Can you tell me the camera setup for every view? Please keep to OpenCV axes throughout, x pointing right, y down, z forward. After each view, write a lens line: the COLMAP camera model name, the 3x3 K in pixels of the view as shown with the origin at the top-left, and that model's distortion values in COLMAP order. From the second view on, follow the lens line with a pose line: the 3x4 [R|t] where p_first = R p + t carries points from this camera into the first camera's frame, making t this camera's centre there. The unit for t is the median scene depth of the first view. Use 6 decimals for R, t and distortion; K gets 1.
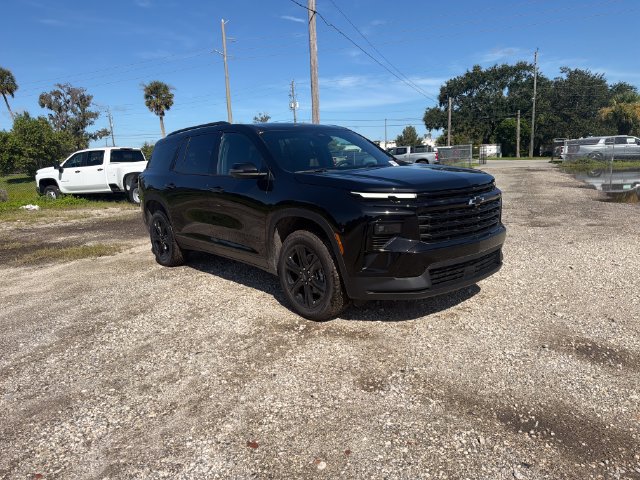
lens RADIAL K [[446.3, 0, 317.3], [0, 446.3, 237.4], [0, 0, 1]] dist [0.076919, -0.107832]
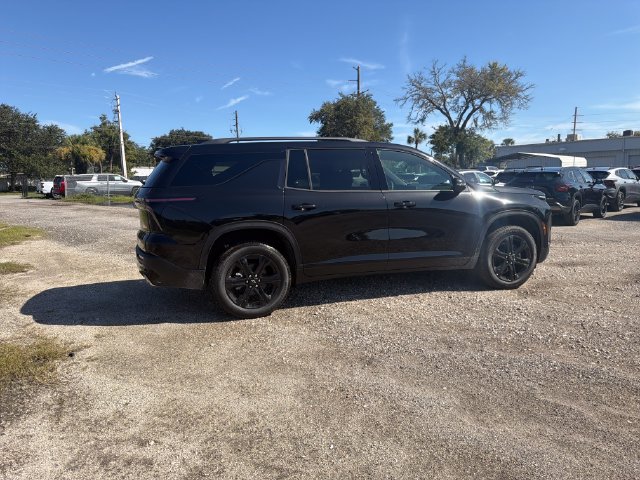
lens RADIAL K [[446.0, 0, 315.9], [0, 446.0, 233.0], [0, 0, 1]] dist [0.077553, -0.110557]
pose [[0.382673, -0.074112, 0.920906, -0.174974], [0.159179, 0.987160, 0.013299, -0.012136], [-0.910068, 0.141500, 0.389557, 0.111066]]
